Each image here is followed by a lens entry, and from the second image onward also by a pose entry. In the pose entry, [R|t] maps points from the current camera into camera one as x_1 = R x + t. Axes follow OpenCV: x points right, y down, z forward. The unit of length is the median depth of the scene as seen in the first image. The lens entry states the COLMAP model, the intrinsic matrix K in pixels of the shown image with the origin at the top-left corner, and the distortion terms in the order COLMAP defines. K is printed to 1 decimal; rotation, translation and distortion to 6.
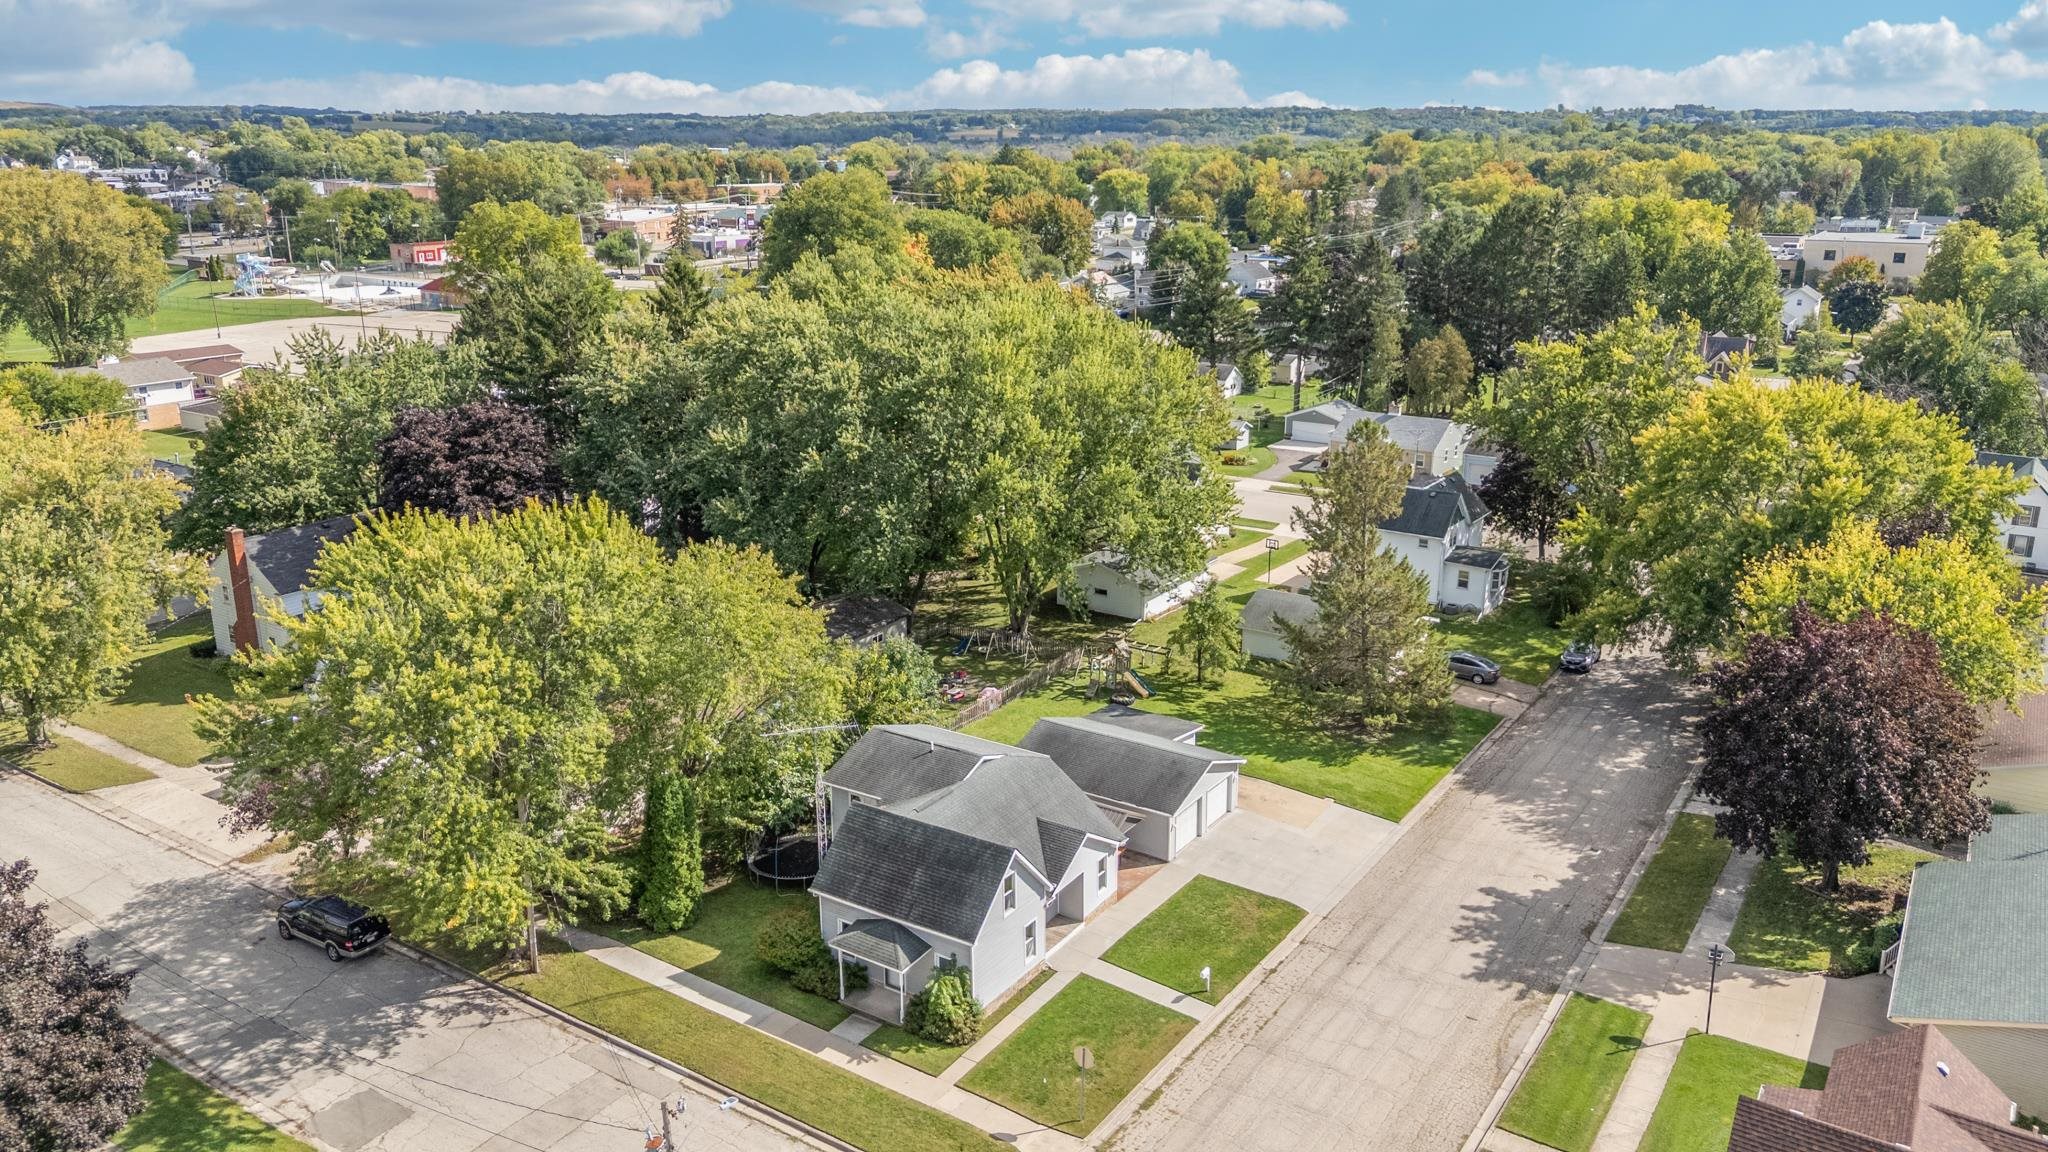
lens RADIAL K [[1515.7, 0, 1024.0], [0, 1515.7, 576.0], [0, 0, 1]] dist [0.074997, -0.065658]
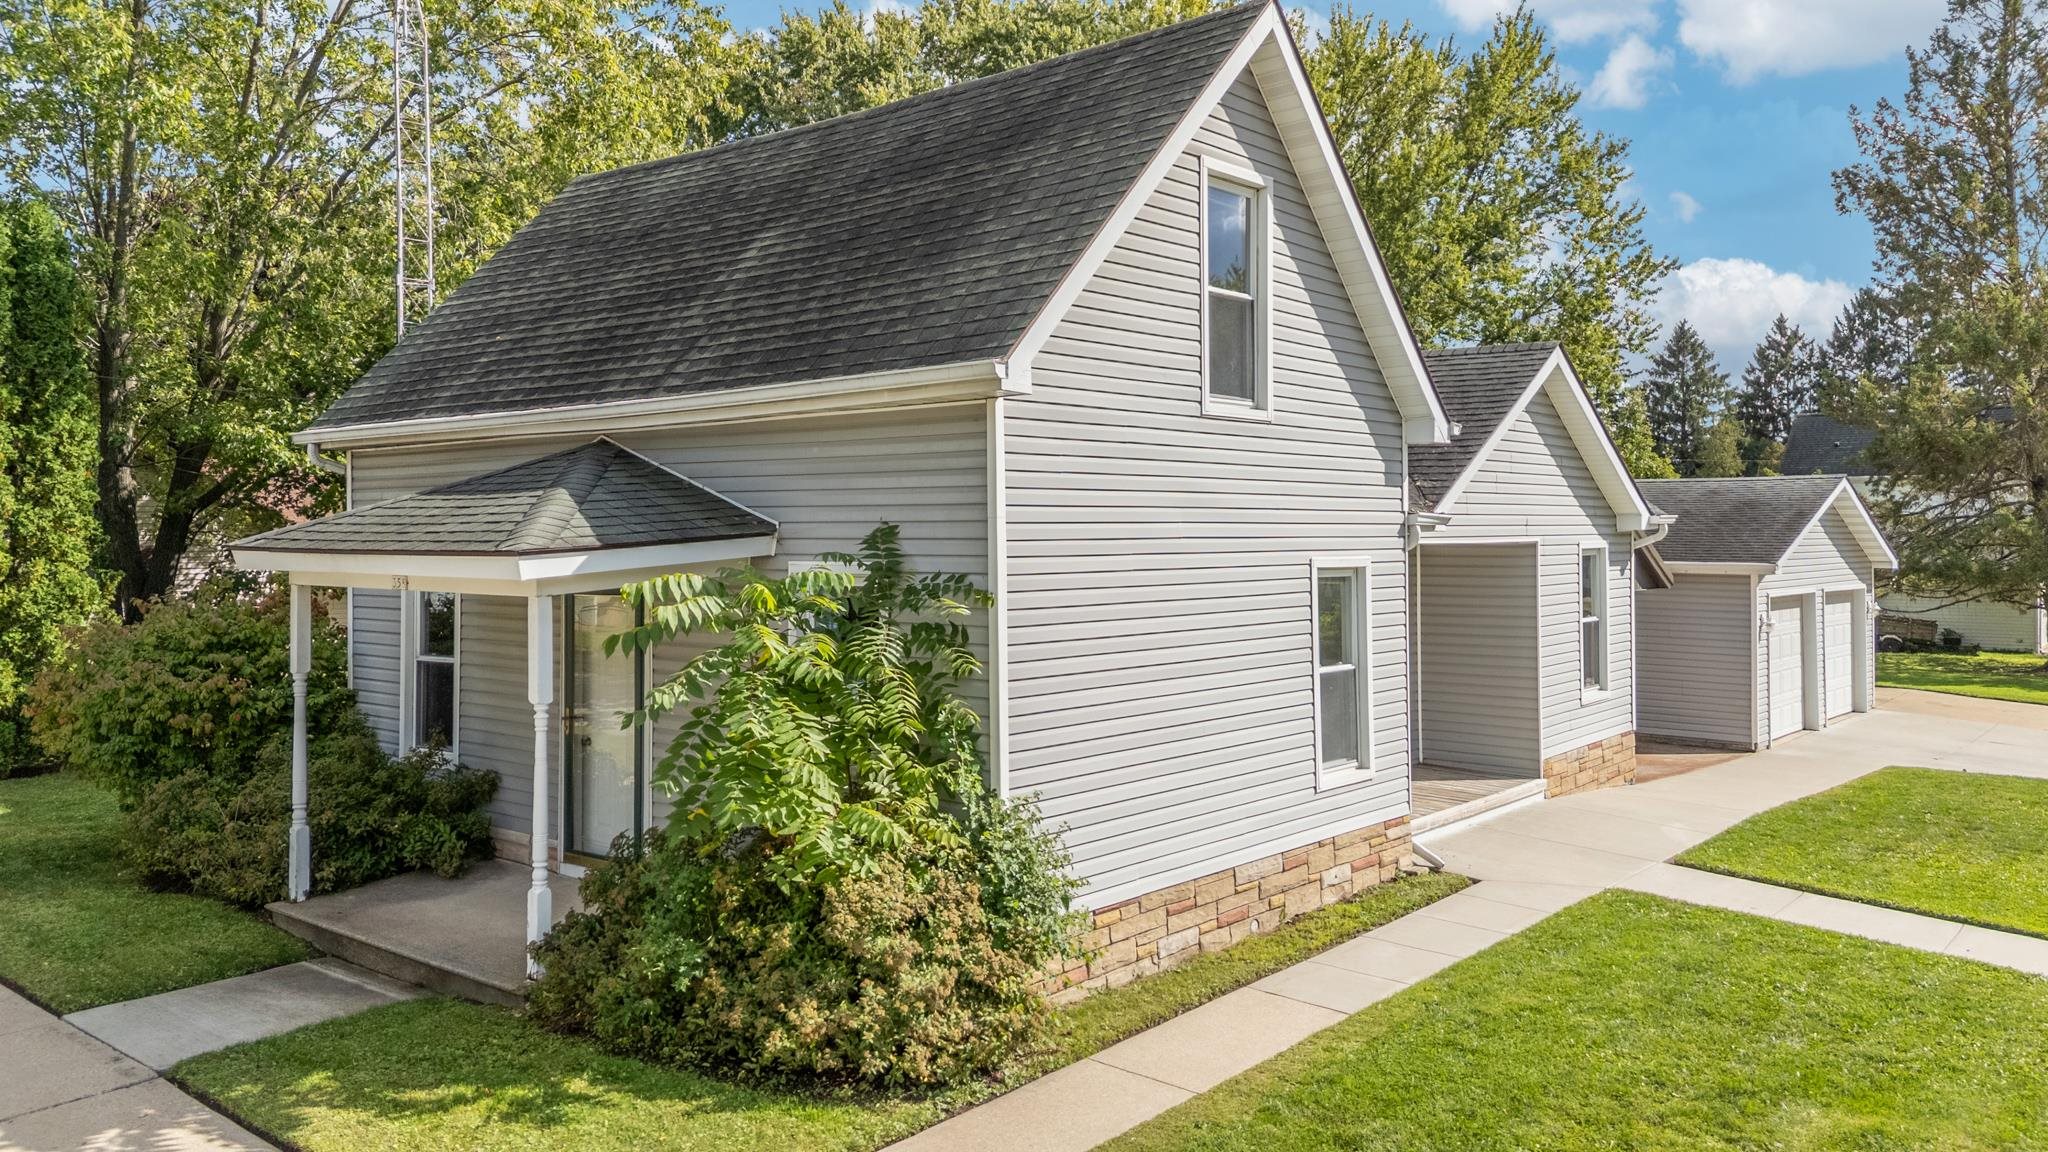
lens RADIAL K [[1520.1, 0, 1025.6], [0, 1520.1, 547.4], [0, 0, 1]] dist [0.032771, -0.002489]
pose [[0.993834, 0.002319, -0.110855, -0.013262], [-0.032528, 0.961891, -0.271491, 0.260674], [0.106001, 0.273423, 0.956035, 0.759937]]
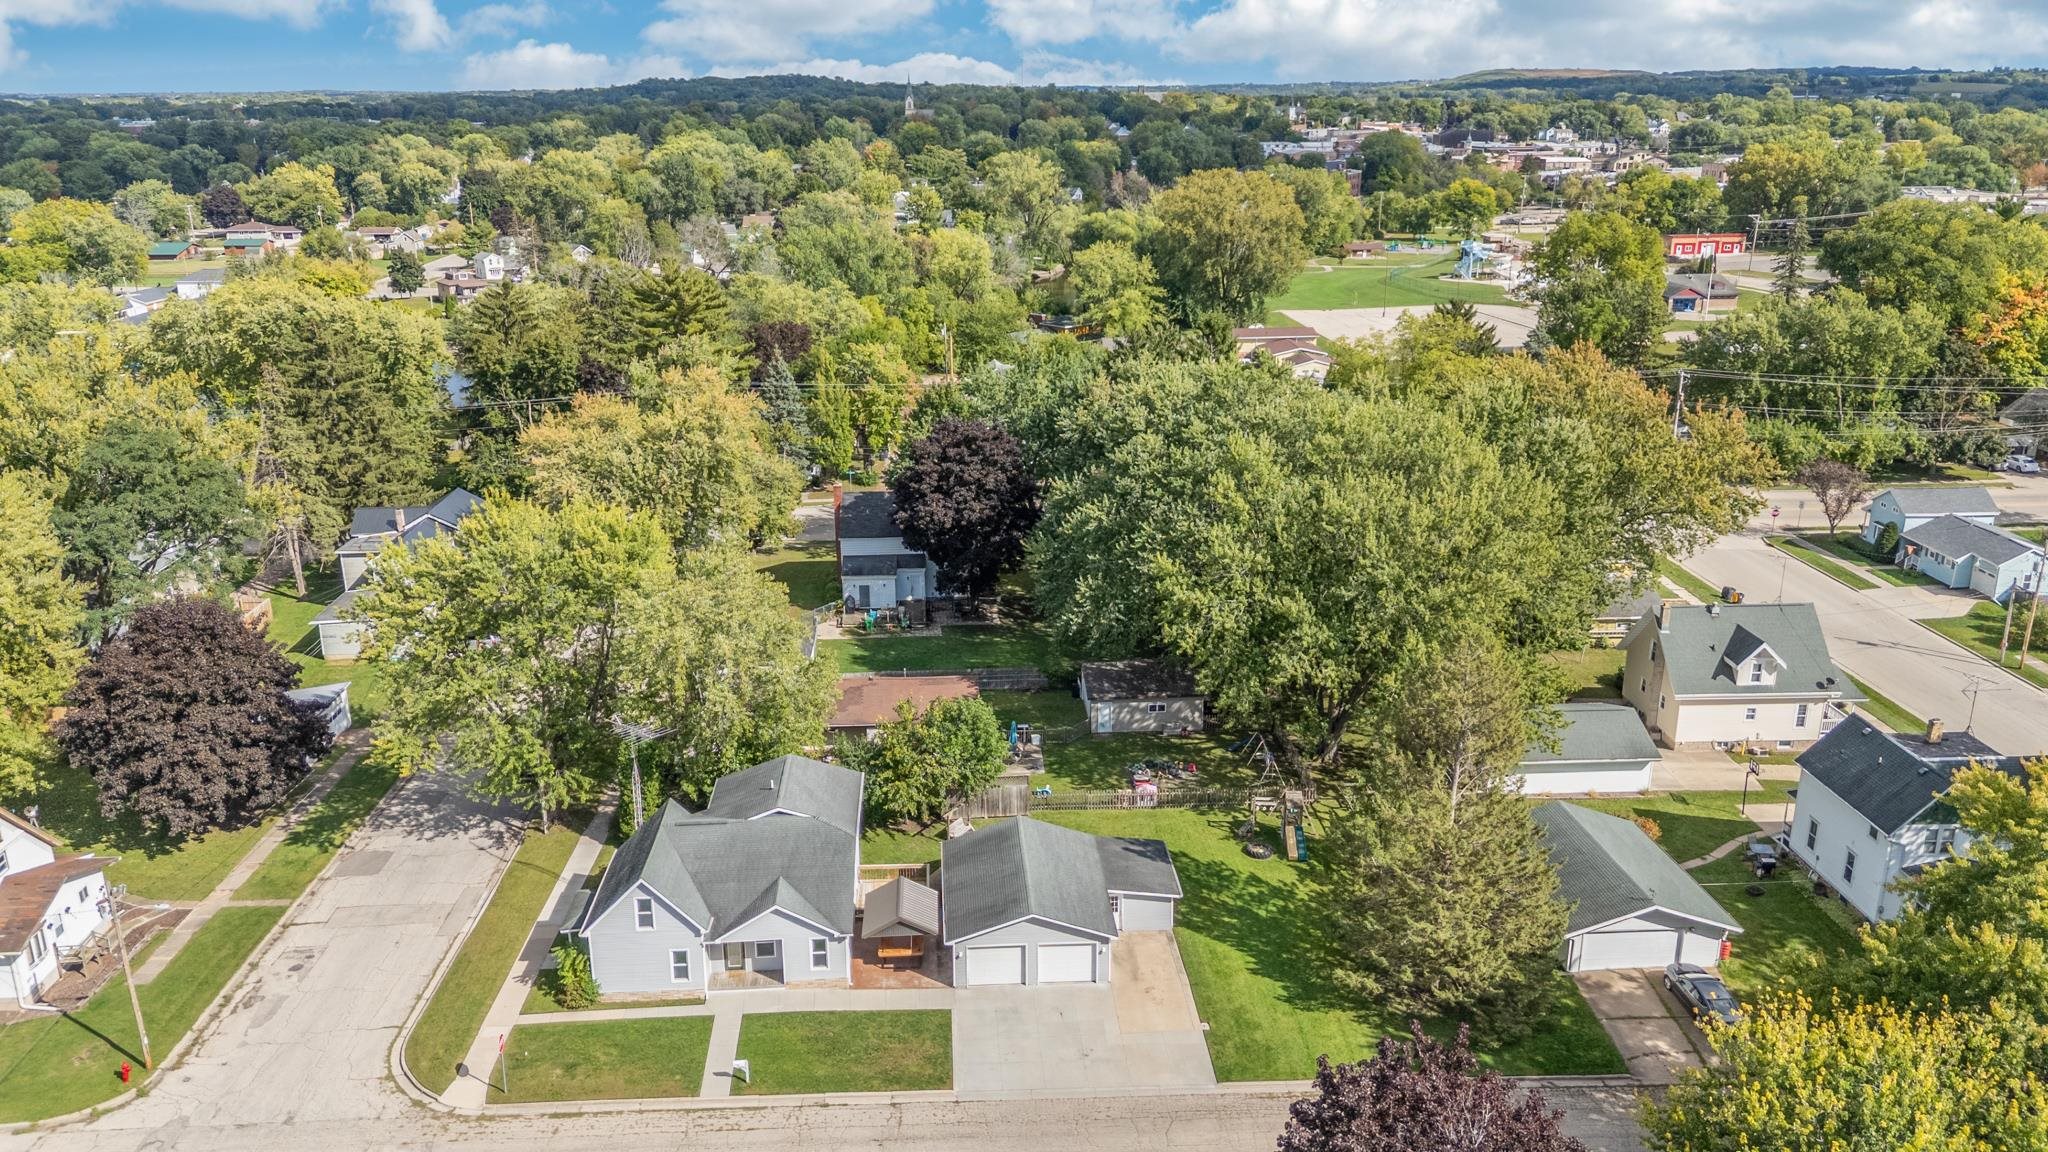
lens RADIAL K [[1515.7, 0, 1024.0], [0, 1515.7, 576.0], [0, 0, 1]] dist [0.074997, -0.065658]
pose [[0.598371, 0.241818, -0.763856, 0.909669], [-0.222484, 0.966022, 0.131535, -0.237949], [0.769710, 0.091239, 0.631840, 0.416709]]
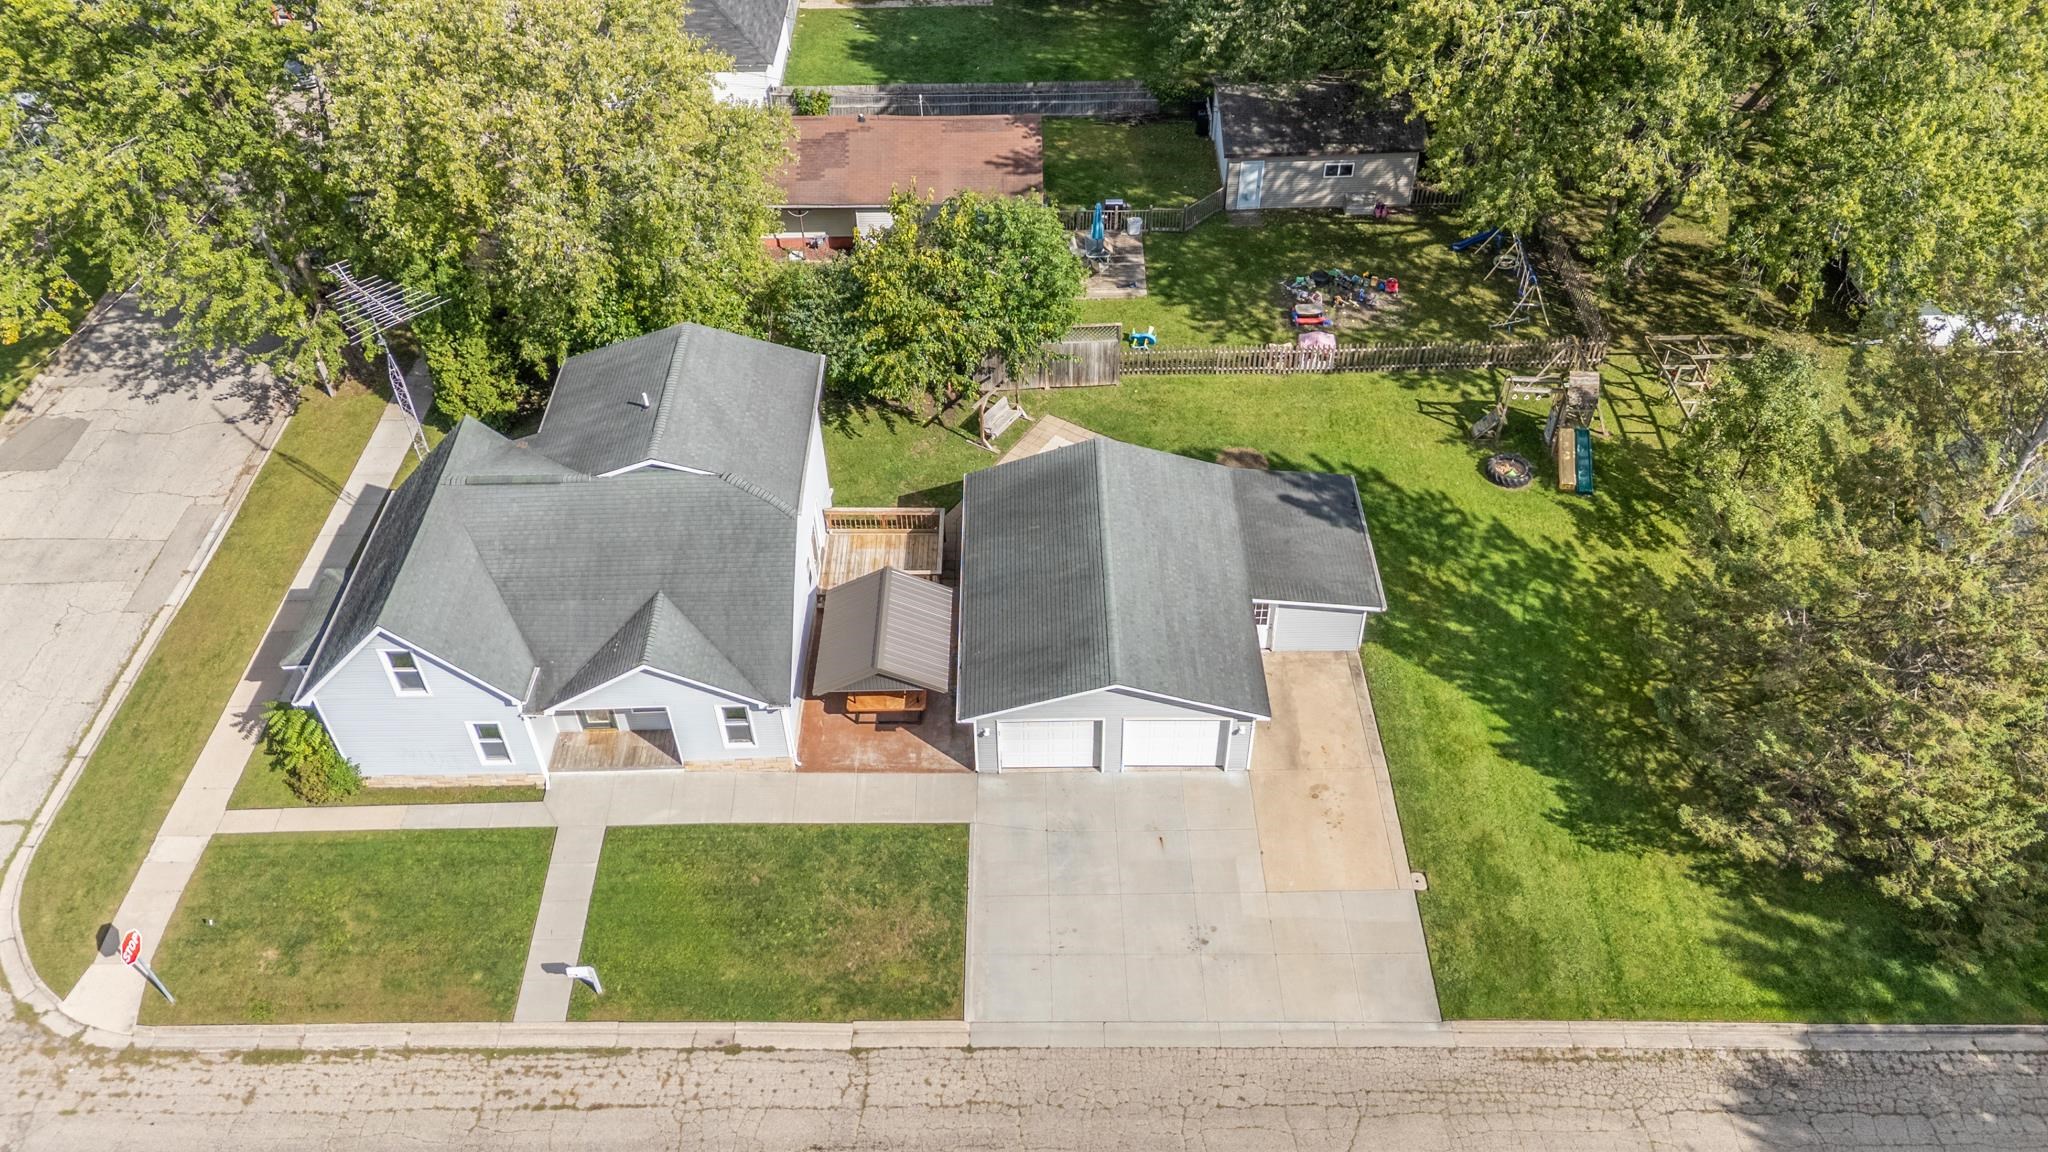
lens RADIAL K [[1515.7, 0, 1024.0], [0, 1515.7, 576.0], [0, 0, 1]] dist [0.074997, -0.065658]
pose [[0.549618, 0.575264, -0.605798, 0.454221], [-0.219798, 0.799171, 0.559476, -0.218268], [0.805983, -0.174345, 0.565681, 0.775462]]
